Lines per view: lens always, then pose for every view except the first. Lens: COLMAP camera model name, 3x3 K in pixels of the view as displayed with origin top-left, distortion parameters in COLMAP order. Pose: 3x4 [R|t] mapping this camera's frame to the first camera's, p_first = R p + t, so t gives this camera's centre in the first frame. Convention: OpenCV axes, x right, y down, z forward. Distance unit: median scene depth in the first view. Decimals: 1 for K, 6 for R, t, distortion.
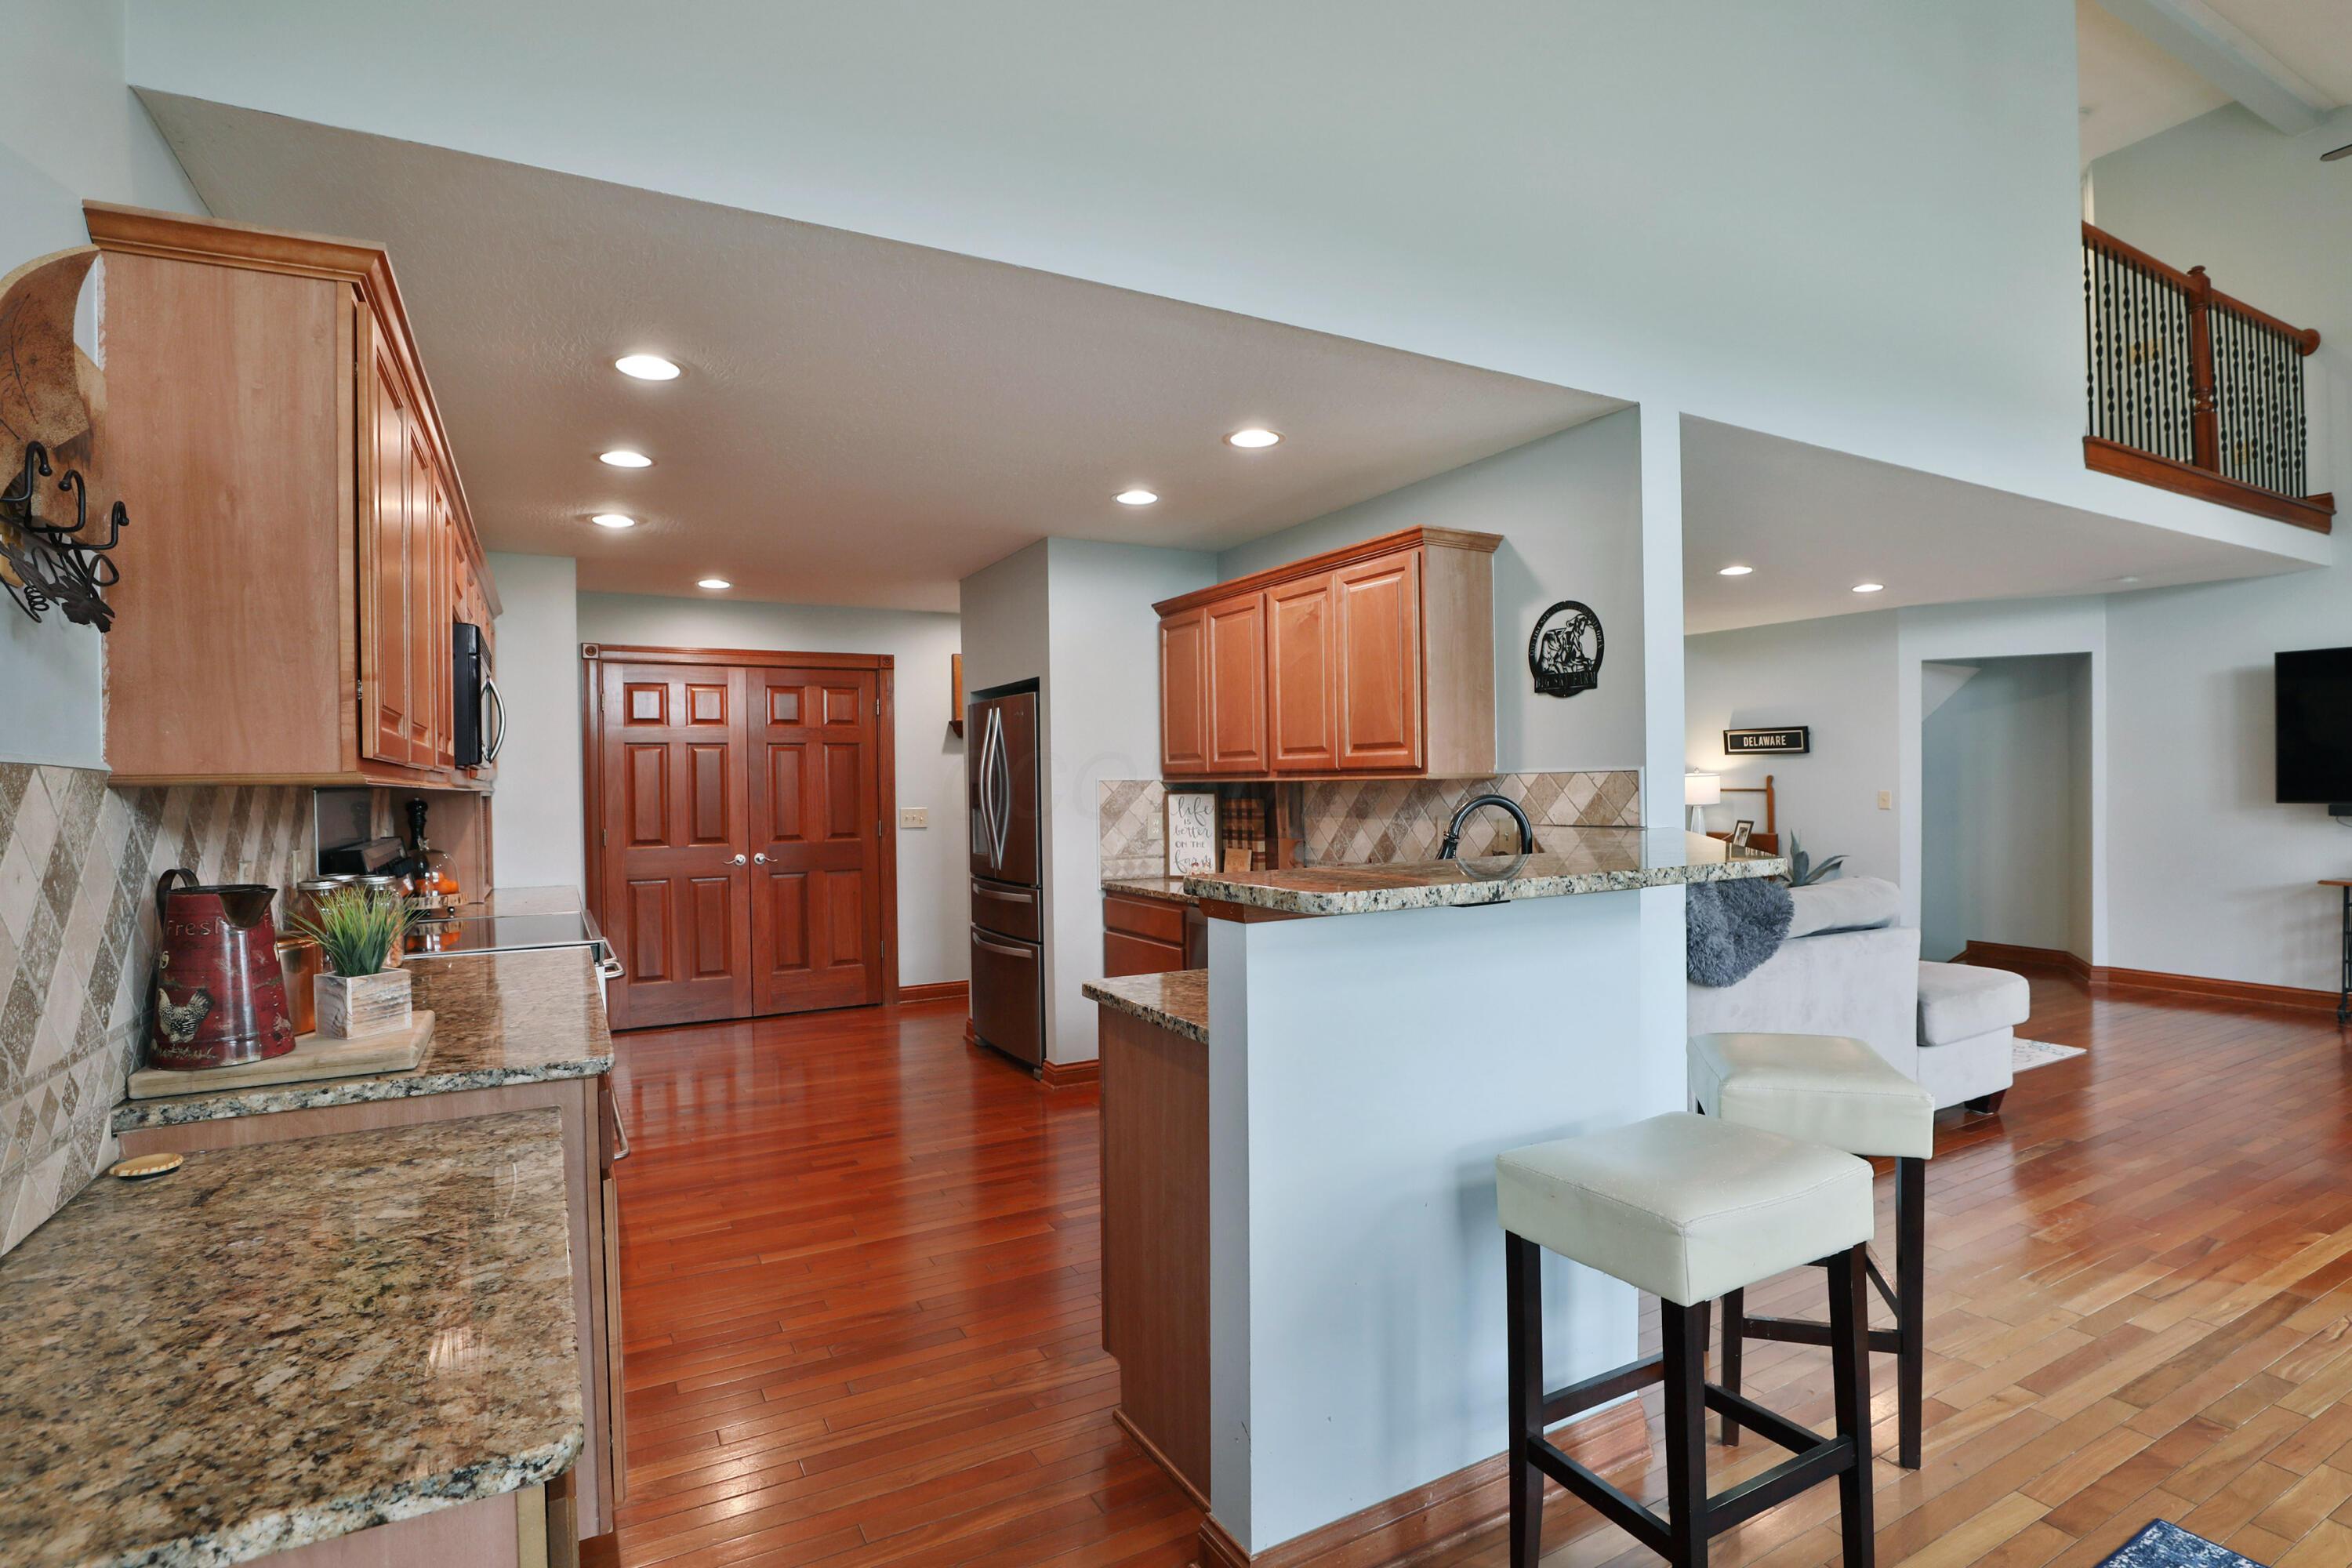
lens RADIAL K [[1146.4, 0, 1184.7], [0, 1146.4, 780.0], [0, 0, 1]] dist [-0.001560, 0.000066]
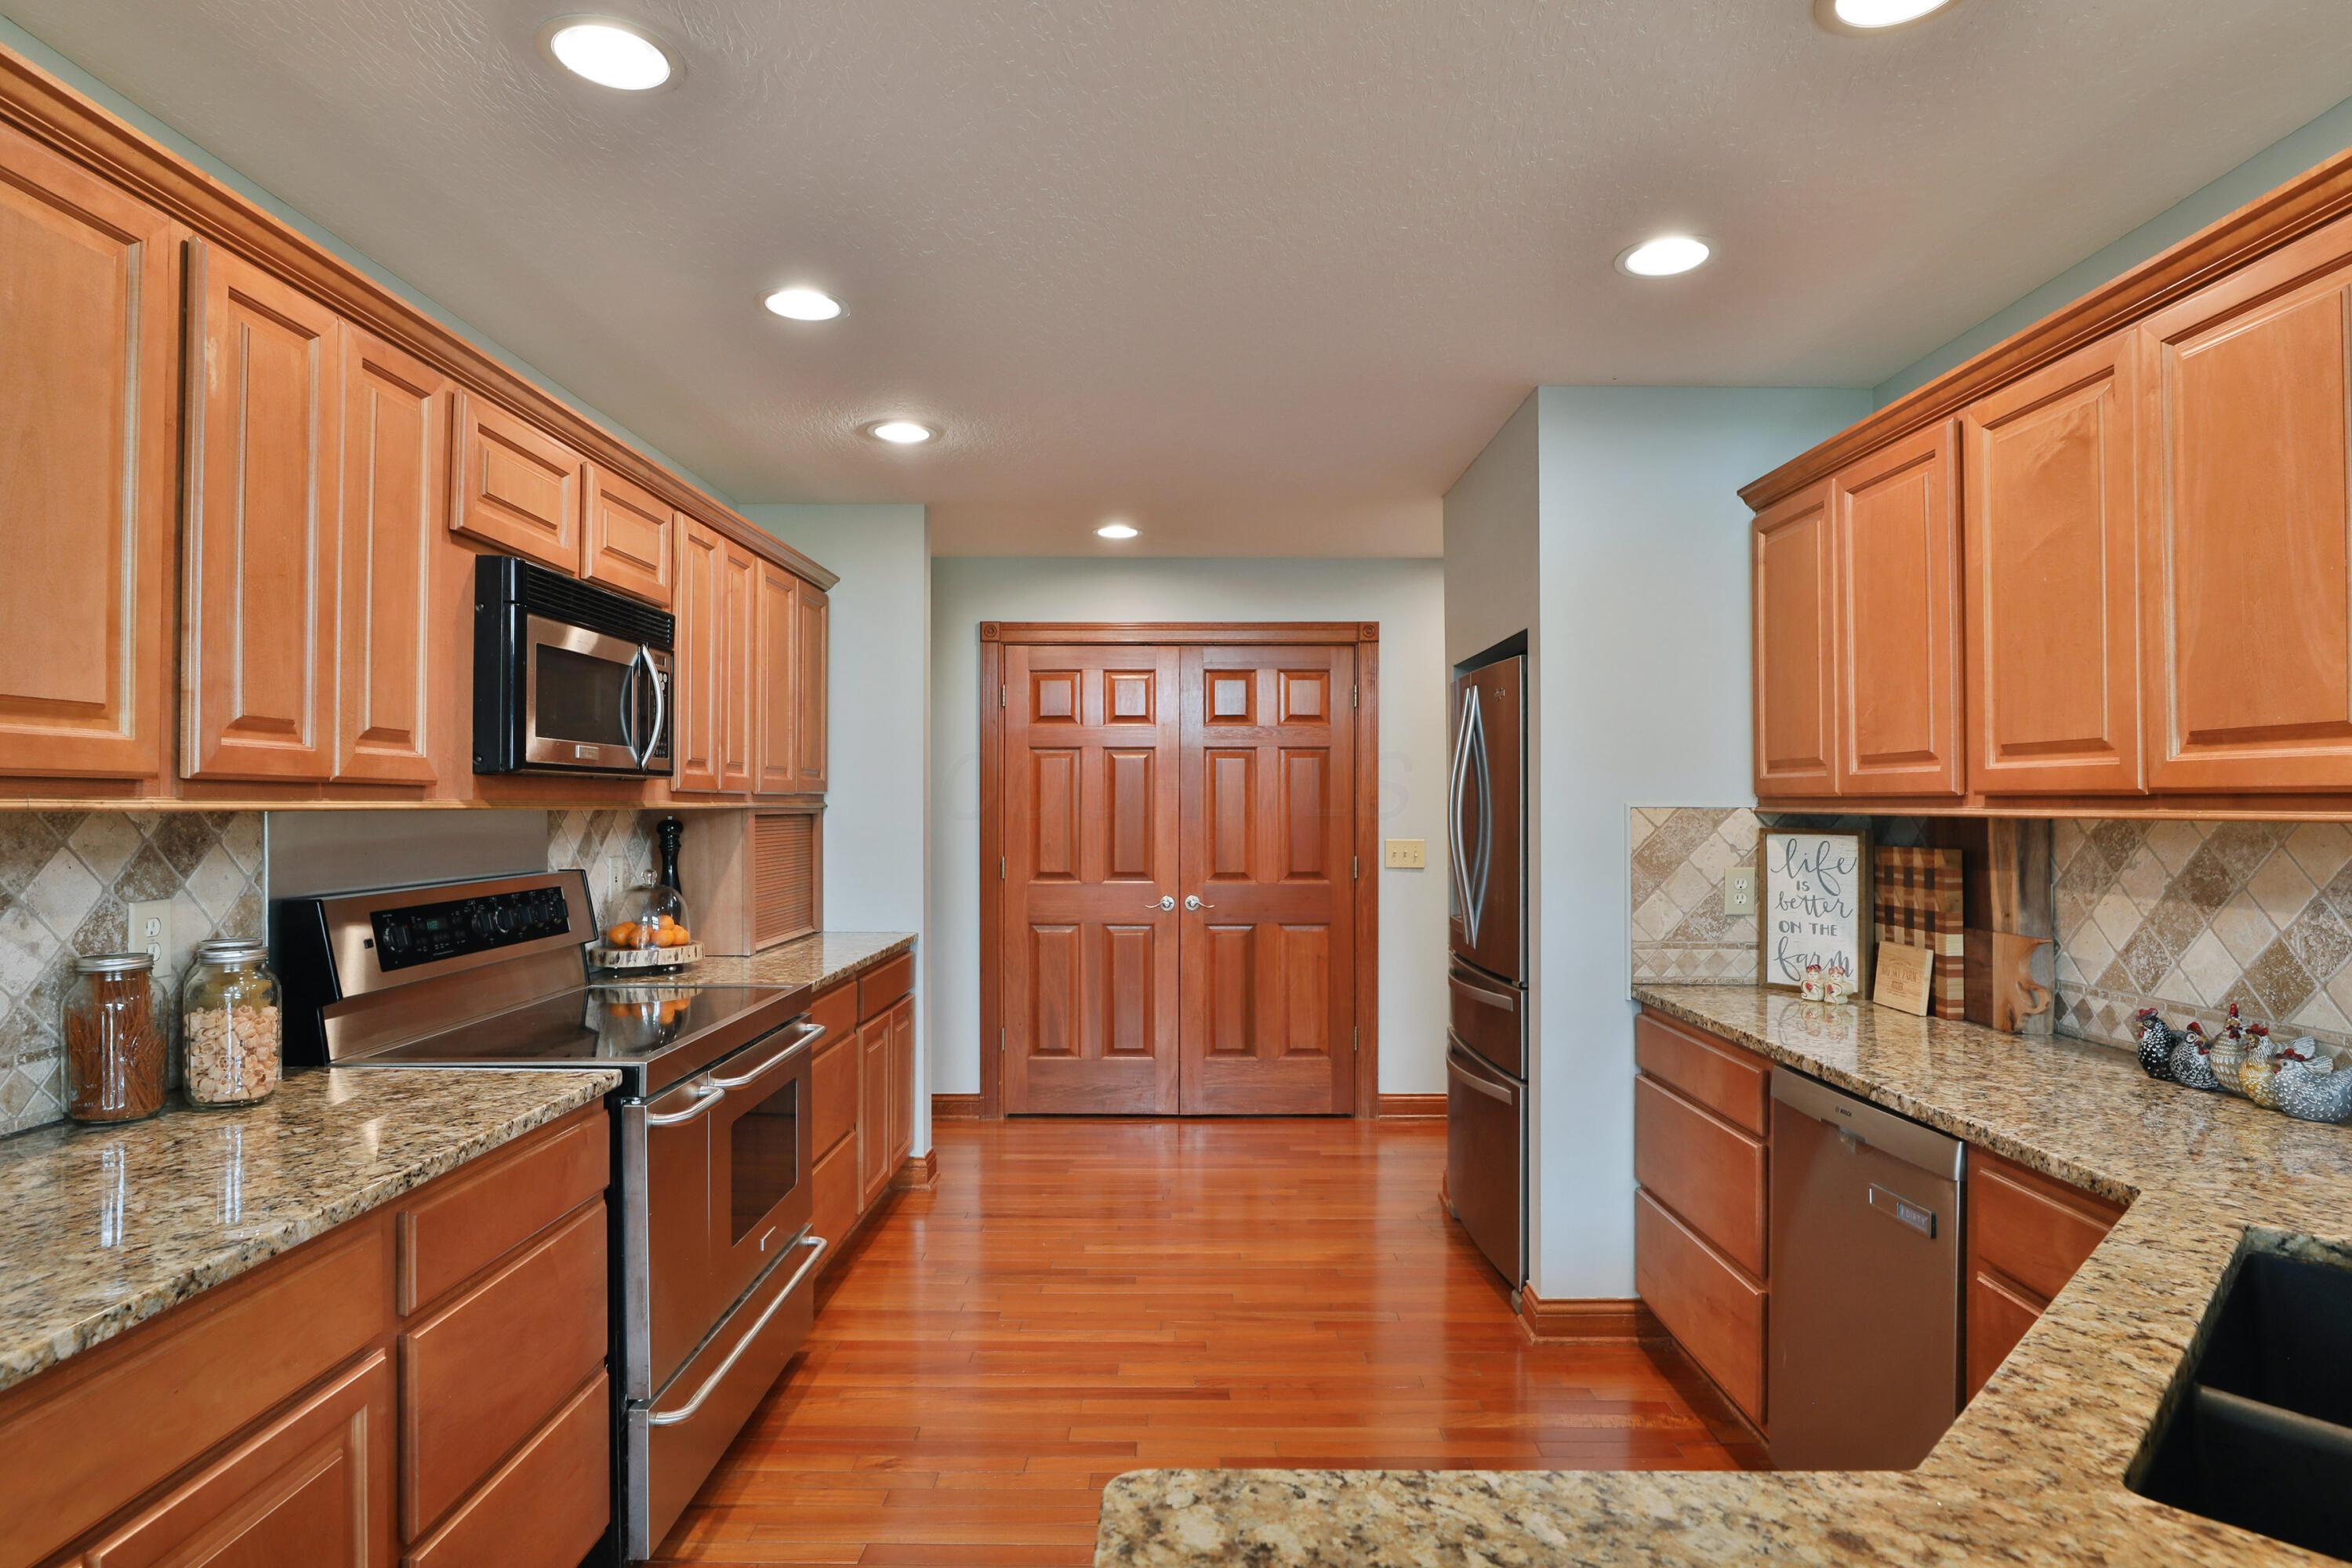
lens RADIAL K [[1330.1, 0, 1167.5], [0, 1330.1, 791.7], [0, 0, 1]] dist [-0.020620, 0.007370]
pose [[0.873337, 0.008862, -0.487037, 0.044499], [-0.009224, 0.999956, 0.001655, -0.005943], [0.487030, 0.003047, 0.873380, 0.314959]]
